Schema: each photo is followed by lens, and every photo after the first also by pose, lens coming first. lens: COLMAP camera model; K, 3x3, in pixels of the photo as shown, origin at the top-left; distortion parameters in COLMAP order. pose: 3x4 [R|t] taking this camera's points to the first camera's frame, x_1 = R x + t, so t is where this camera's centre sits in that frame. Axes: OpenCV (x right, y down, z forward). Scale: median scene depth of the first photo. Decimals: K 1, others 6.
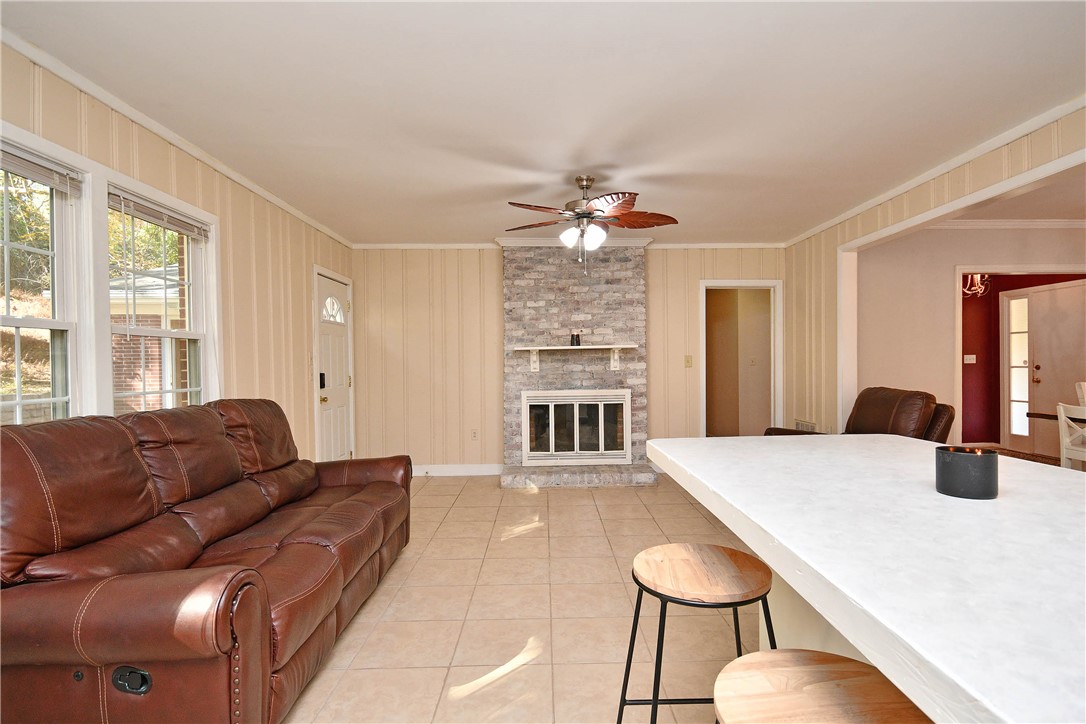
lens RADIAL K [[538.1, 0, 543.0], [0, 538.1, 362.0], [0, 0, 1]] dist [-0.000094, 0.000149]
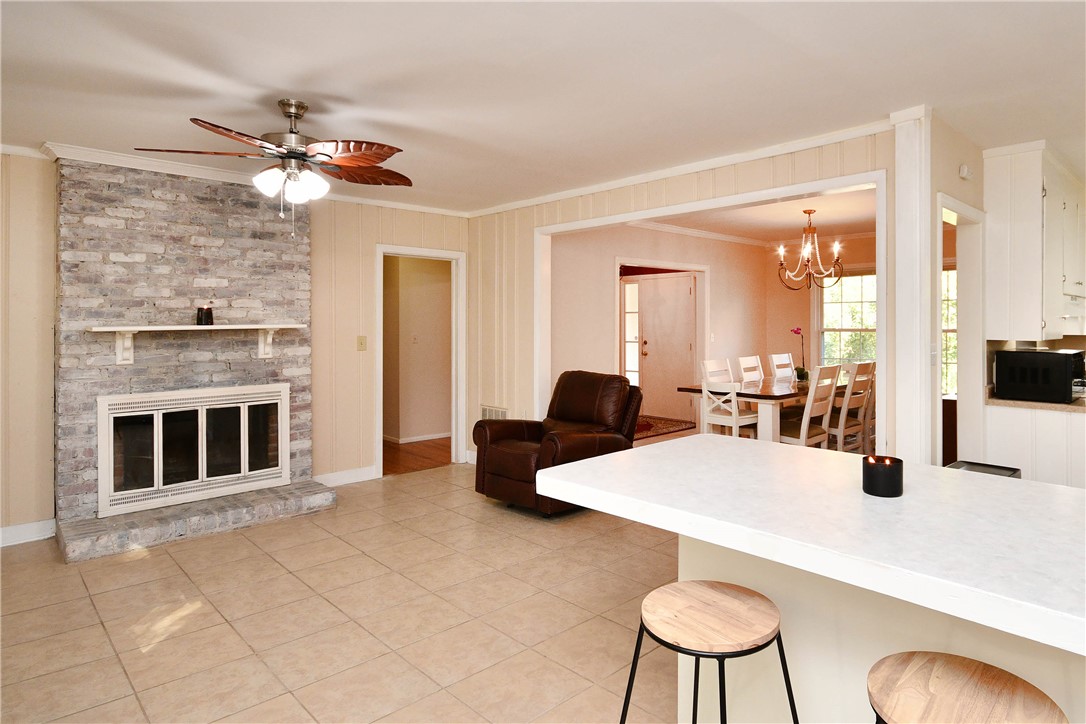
lens RADIAL K [[635.5, 0, 600.5], [0, 635.5, 316.5], [0, 0, 1]] dist [0.002477, -0.000659]
pose [[0.706241, 0.009586, 0.707906, -0.155128], [-0.002435, 0.999935, -0.011112, -0.032271], [-0.707967, 0.006124, 0.706219, 0.073885]]
